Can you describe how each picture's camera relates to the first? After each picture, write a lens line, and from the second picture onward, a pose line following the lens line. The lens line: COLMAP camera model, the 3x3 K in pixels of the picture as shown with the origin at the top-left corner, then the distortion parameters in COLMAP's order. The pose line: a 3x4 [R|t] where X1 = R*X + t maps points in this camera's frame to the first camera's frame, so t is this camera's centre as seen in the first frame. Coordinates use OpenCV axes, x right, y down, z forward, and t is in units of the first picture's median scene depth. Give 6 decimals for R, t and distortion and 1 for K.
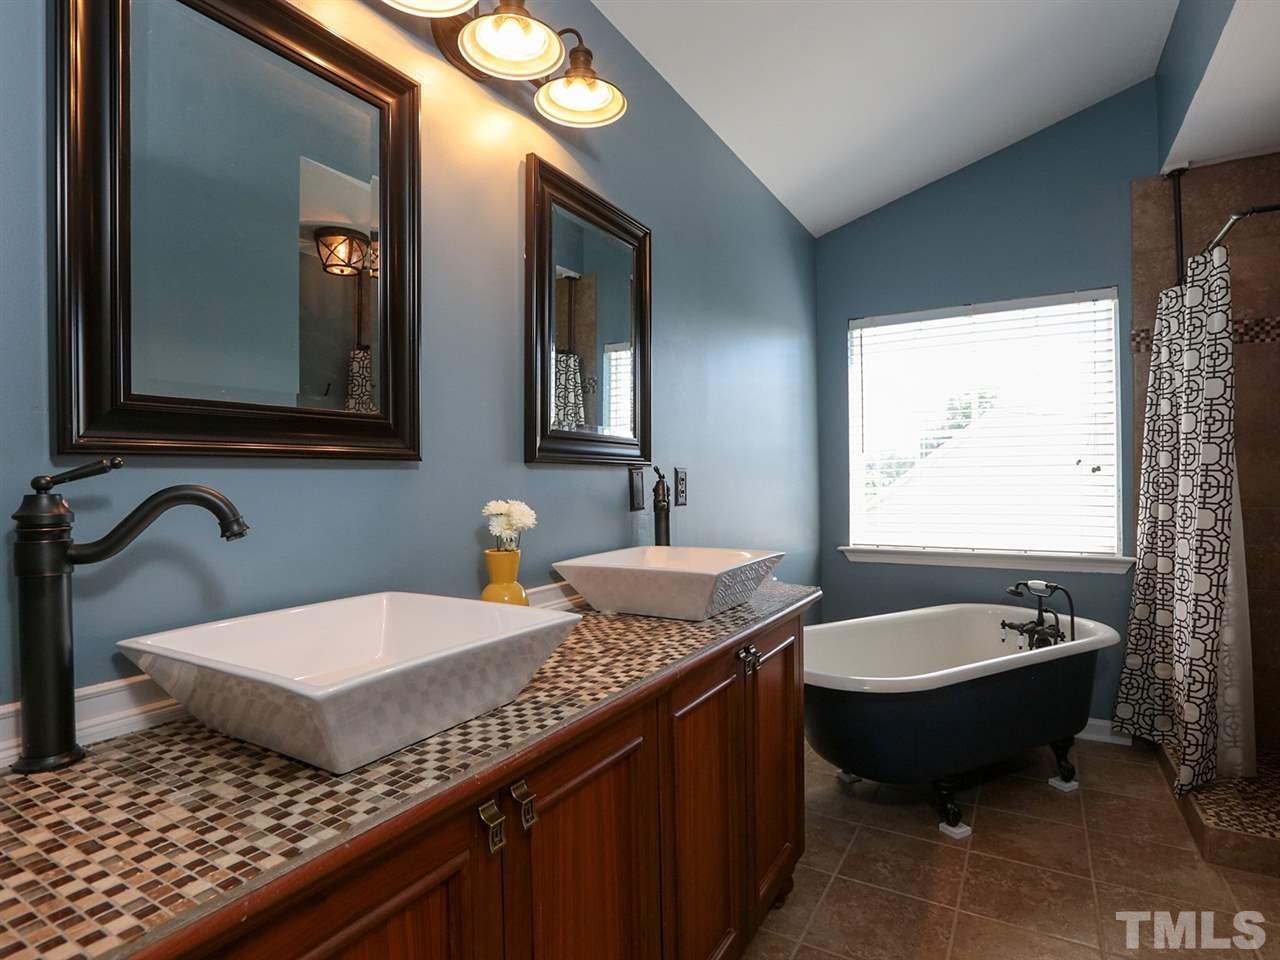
lens RADIAL K [[651.3, 0, 640.4], [0, 651.3, 481.5], [0, 0, 1]] dist [-0.026936, 0.005940]
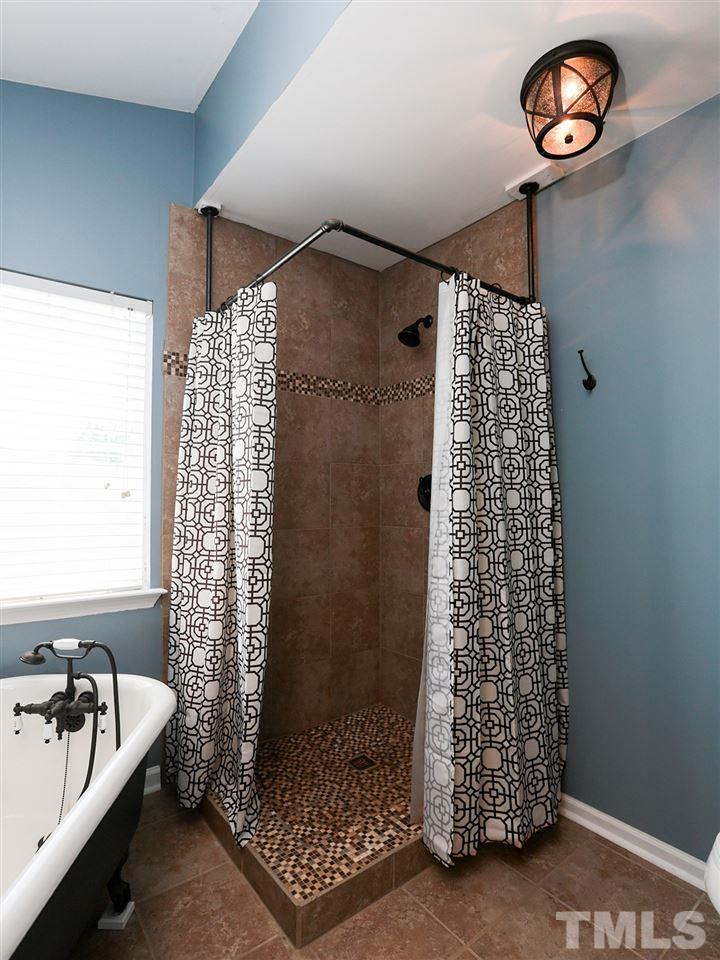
lens RADIAL K [[488.5, 0, 356.7], [0, 488.5, 476.4], [0, 0, 1]] dist [-0.026936, 0.005940]
pose [[0.335161, 0.048833, 0.940895, 0.188583], [0.002117, 0.998614, -0.052583, -0.007824], [-0.942159, 0.019616, 0.334593, 0.497033]]
